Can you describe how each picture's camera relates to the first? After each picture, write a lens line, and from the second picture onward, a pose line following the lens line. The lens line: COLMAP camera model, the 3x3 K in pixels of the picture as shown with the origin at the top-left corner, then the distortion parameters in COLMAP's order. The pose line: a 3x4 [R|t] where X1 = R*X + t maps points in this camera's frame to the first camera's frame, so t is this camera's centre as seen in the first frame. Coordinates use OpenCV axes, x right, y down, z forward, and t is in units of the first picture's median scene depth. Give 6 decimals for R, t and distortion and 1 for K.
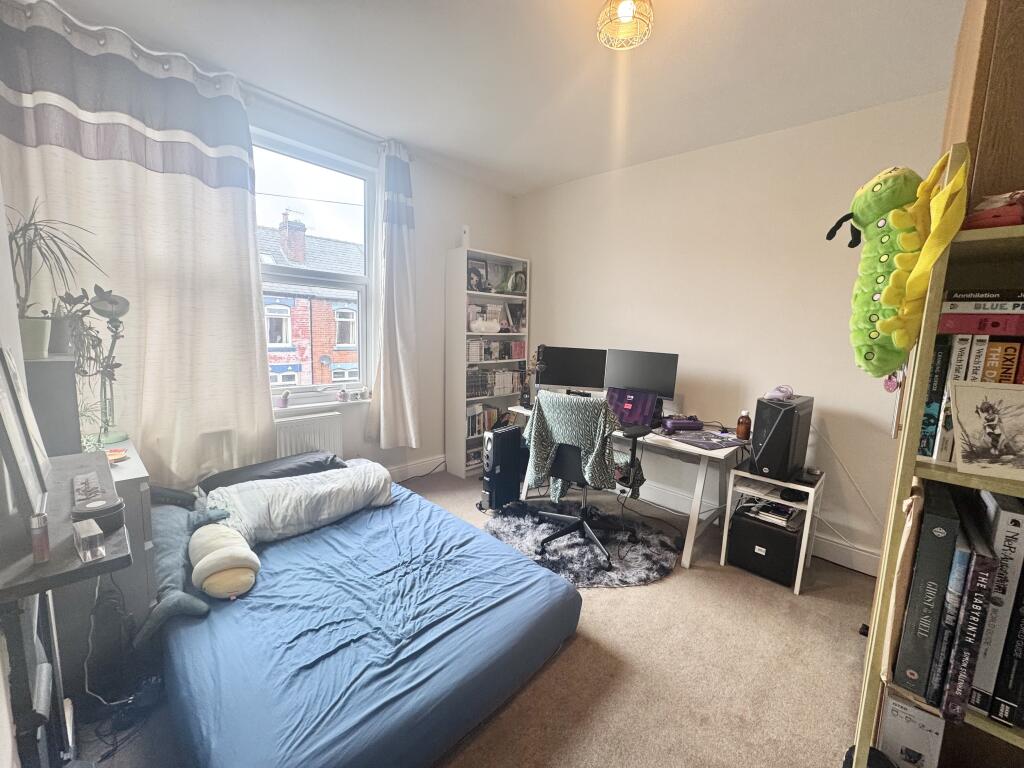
lens RADIAL K [[405.6, 0, 512.0], [0, 405.6, 384.0], [0, 0, 1]] dist [-0.000890, -0.000139]
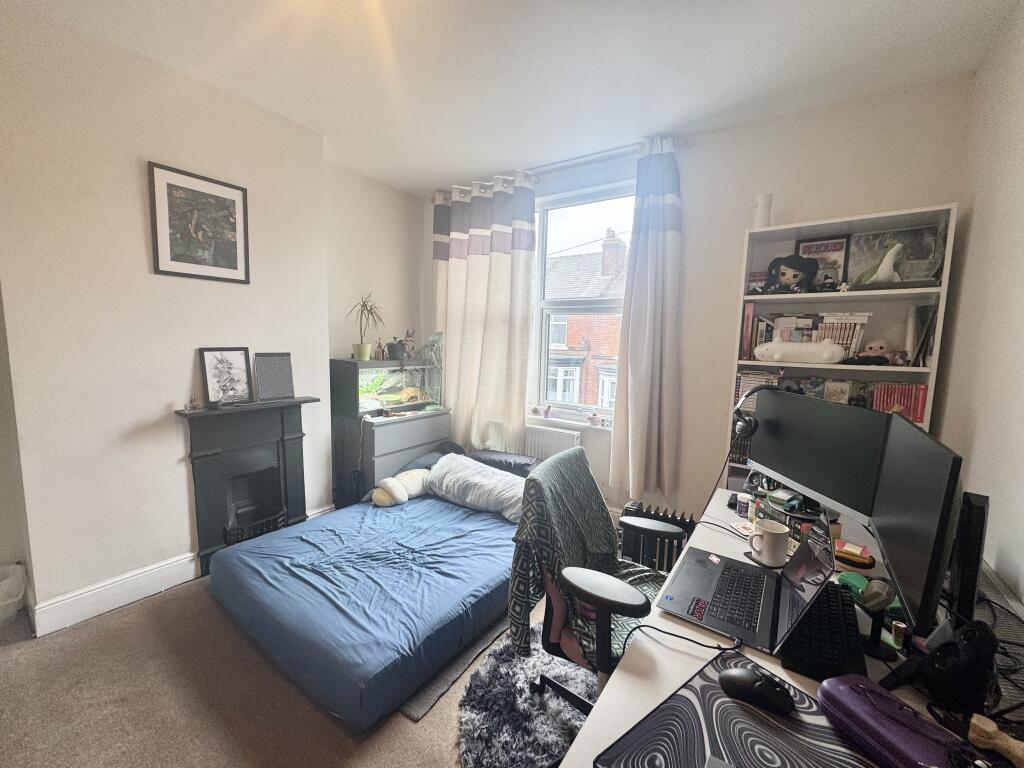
lens RADIAL K [[405.6, 0, 512.0], [0, 405.6, 384.0], [0, 0, 1]] dist [-0.000890, -0.000139]
pose [[0.148211, 0.073638, -0.986210, 0.776457], [-0.156216, 0.986448, 0.050179, -0.109841], [0.976540, 0.146625, 0.157706, 0.909003]]
